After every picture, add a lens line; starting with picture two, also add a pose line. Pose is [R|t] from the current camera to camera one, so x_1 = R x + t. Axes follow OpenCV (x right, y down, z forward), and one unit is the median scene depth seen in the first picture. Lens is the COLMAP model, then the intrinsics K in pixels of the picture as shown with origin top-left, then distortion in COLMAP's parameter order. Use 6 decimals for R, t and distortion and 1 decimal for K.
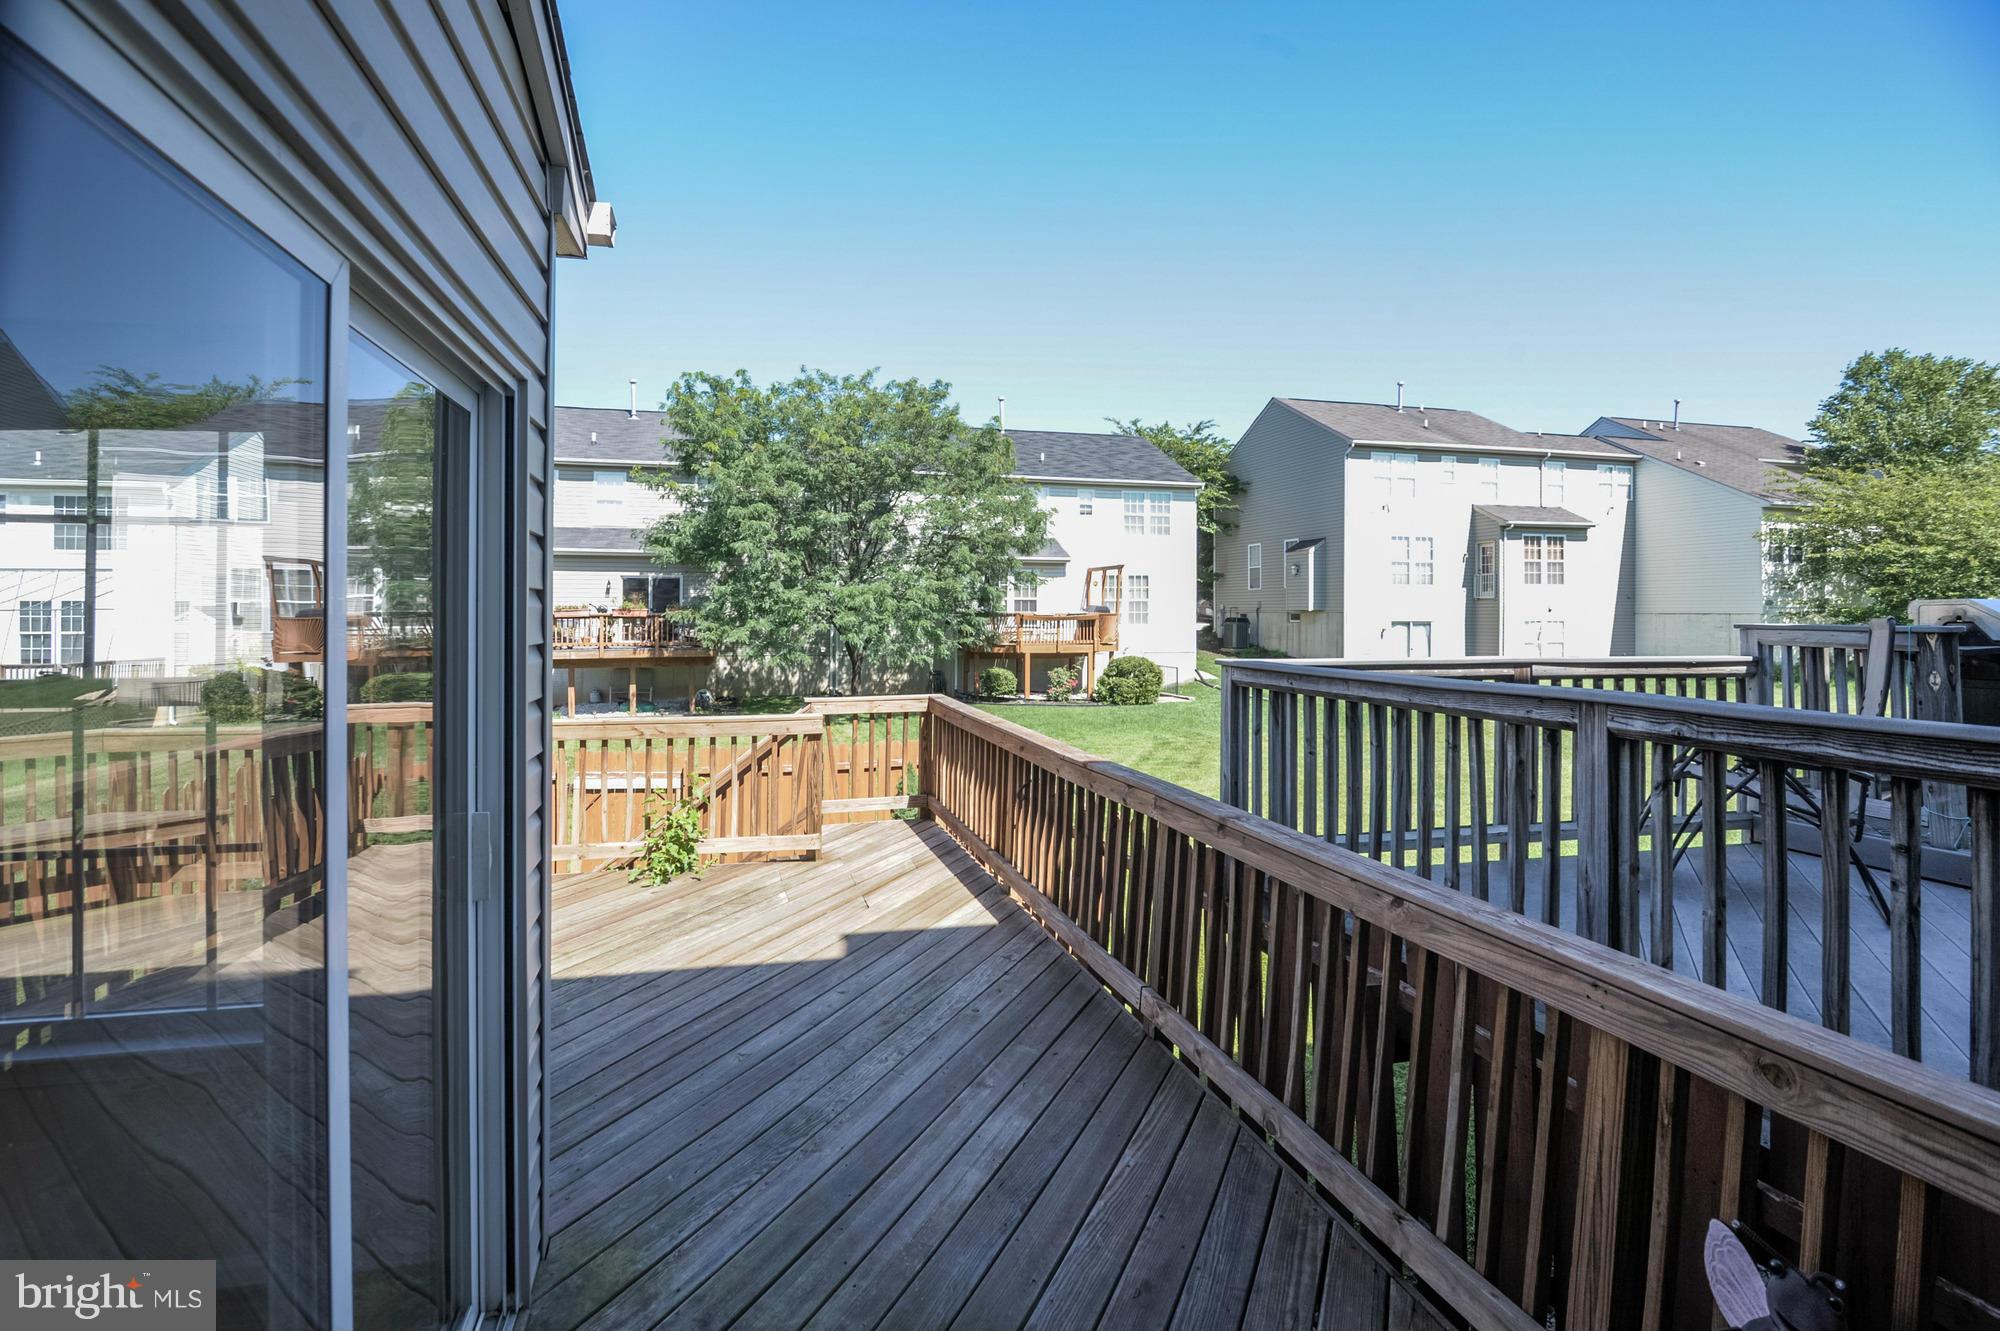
lens RADIAL K [[958.6, 0, 1055.3], [0, 958.6, 610.9], [0, 0, 1]] dist [-0.015591, -0.000394]
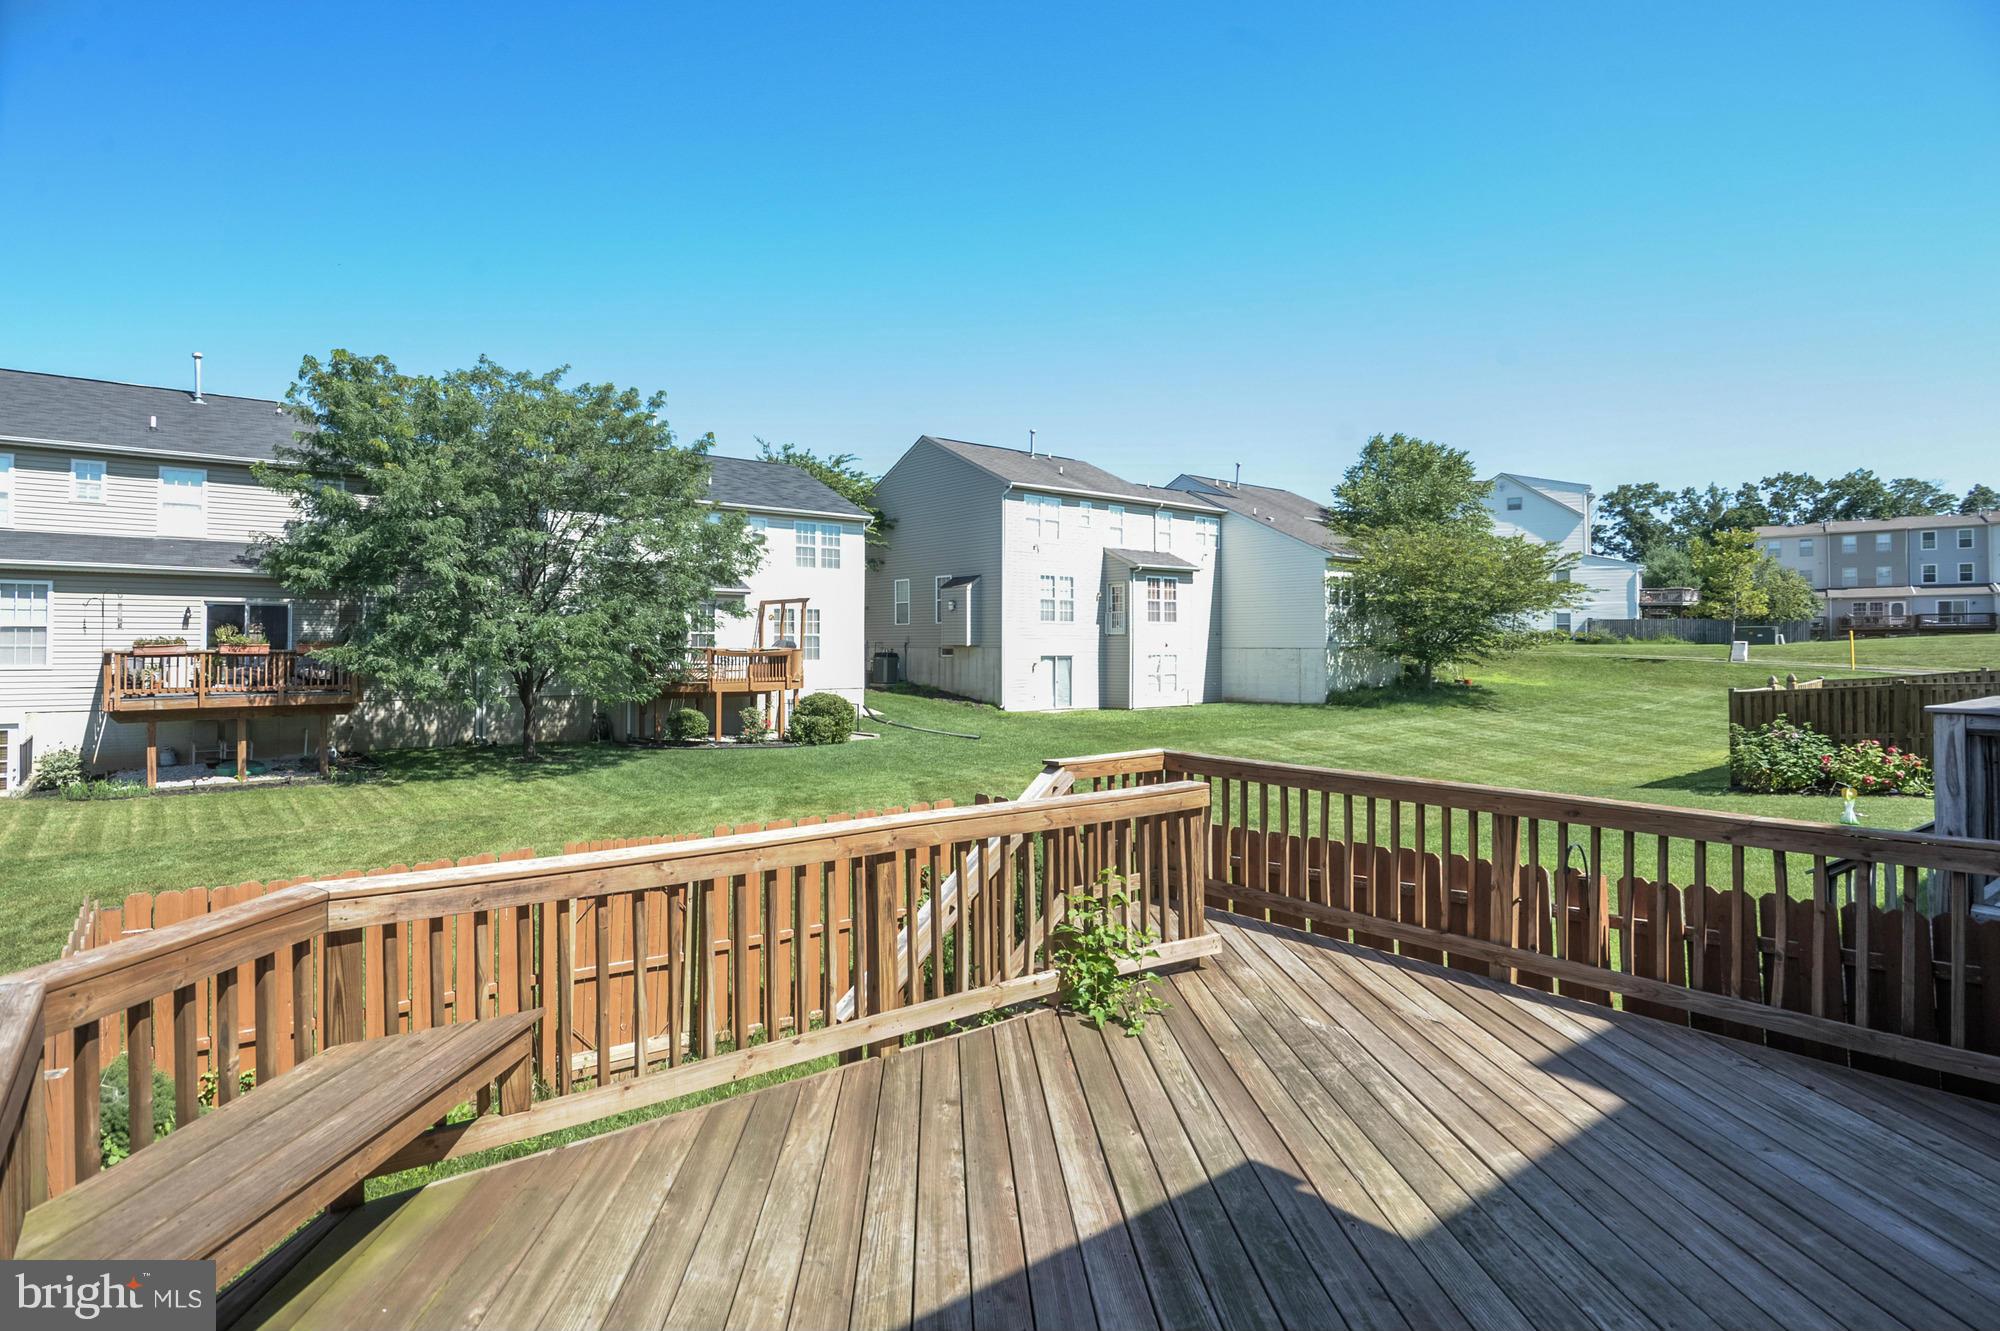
lens RADIAL K [[951.4, 0, 916.0], [0, 951.4, 636.7], [0, 0, 1]] dist [-0.011048, -0.000334]
pose [[0.941530, 0.002745, 0.336919, -0.132160], [0.000466, 0.999955, -0.009450, -0.000465], [-0.336929, 0.009054, 0.941486, 0.061511]]
